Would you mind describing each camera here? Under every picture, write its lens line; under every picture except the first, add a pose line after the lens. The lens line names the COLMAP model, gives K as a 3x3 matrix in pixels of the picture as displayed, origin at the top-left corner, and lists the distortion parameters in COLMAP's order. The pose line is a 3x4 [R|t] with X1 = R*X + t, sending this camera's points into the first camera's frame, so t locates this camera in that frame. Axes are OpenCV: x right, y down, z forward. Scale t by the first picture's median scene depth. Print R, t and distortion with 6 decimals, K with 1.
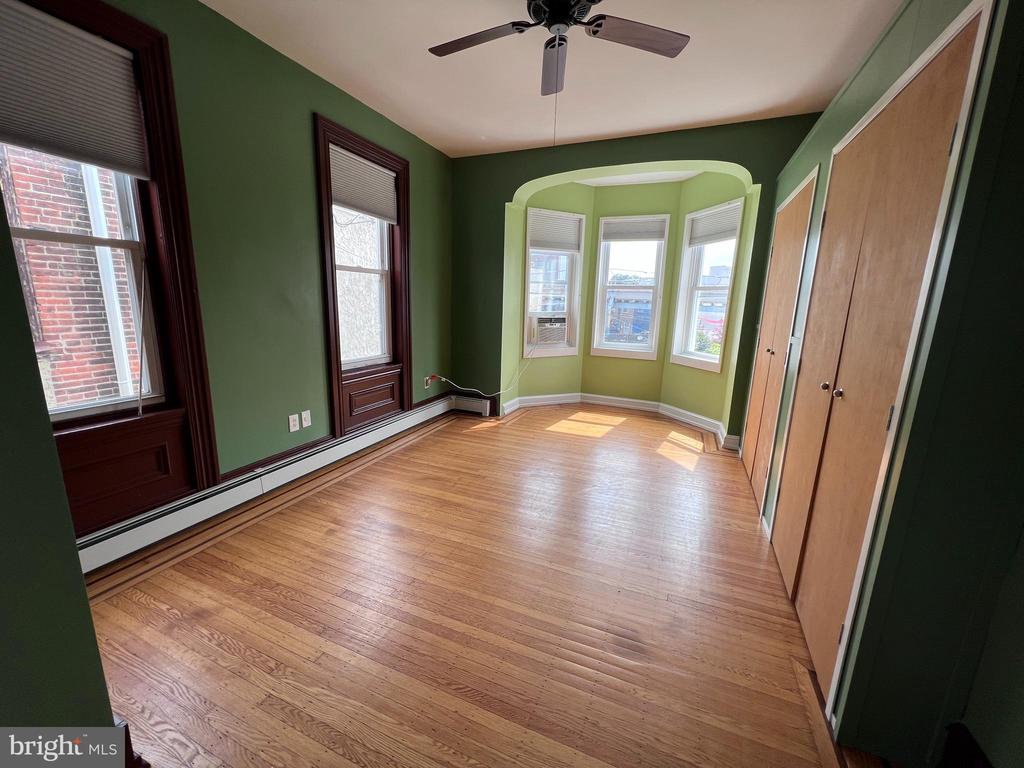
lens RADIAL K [[412.9, 0, 513.0], [0, 412.9, 388.5], [0, 0, 1]] dist [-0.002898, -0.000230]
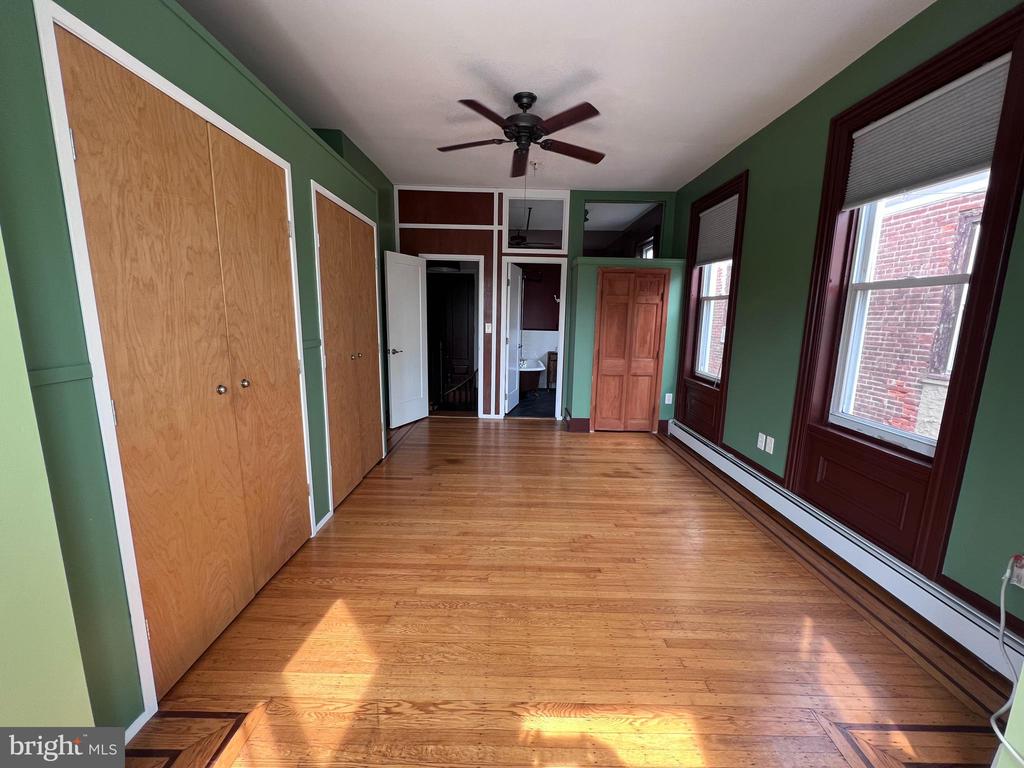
lens RADIAL K [[412.9, 0, 512.6], [0, 412.9, 380.4], [0, 0, 1]] dist [-0.002898, -0.000230]
pose [[-0.922277, 0.019398, -0.386041, 0.464626], [-0.121446, 0.933619, 0.337055, -0.338954], [0.366954, 0.357742, -0.858700, 1.595188]]
